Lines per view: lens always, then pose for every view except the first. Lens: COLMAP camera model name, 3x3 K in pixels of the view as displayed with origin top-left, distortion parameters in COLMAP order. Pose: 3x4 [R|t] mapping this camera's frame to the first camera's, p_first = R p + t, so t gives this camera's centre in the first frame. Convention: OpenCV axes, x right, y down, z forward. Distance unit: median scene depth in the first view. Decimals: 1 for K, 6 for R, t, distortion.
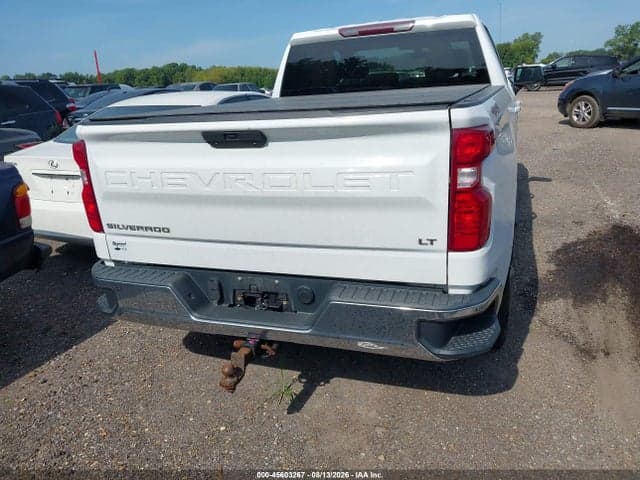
lens RADIAL K [[504.6, 0, 320.0], [0, 504.6, 240.0], [0, 0, 1]] dist [0.002287, -0.005002]
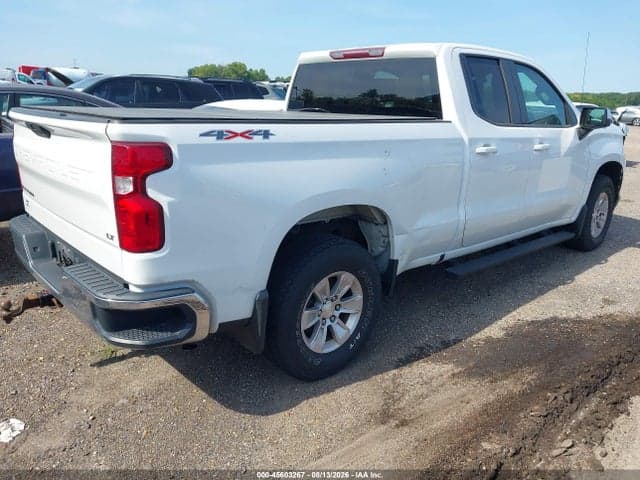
lens RADIAL K [[504.6, 0, 320.0], [0, 504.6, 240.0], [0, 0, 1]] dist [0.002287, -0.005002]
pose [[0.884098, 0.210171, -0.417373, 0.834667], [-0.221300, 0.974954, 0.022176, -0.090136], [0.411580, 0.072759, 0.908465, 0.117183]]
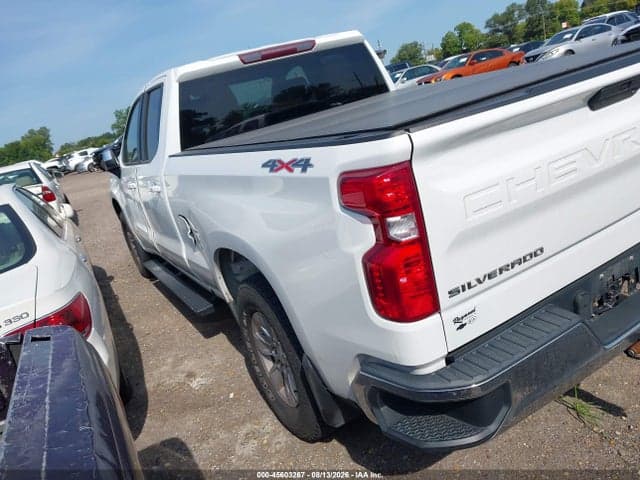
lens RADIAL K [[504.6, 0, 320.0], [0, 504.6, 240.0], [0, 0, 1]] dist [0.002287, -0.005002]
pose [[0.630161, -0.303323, 0.714768, -0.889735], [0.414482, 0.909822, 0.020677, -0.156367], [-0.656583, 0.283229, 0.699056, 0.644475]]
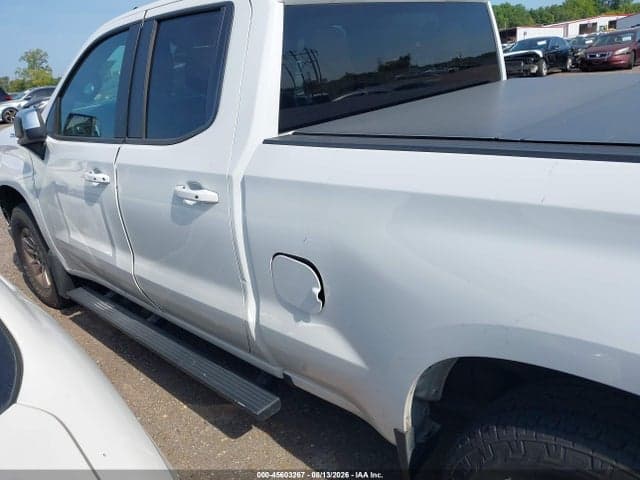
lens RADIAL K [[525.9, 0, 320.0], [0, 525.9, 240.0], [0, 0, 1]] dist [0.002548, 0.001724]
pose [[0.413583, -0.301592, 0.859065, -0.762742], [0.353213, 0.922795, 0.153917, -0.435430], [-0.839160, 0.239776, 0.488178, 1.340053]]
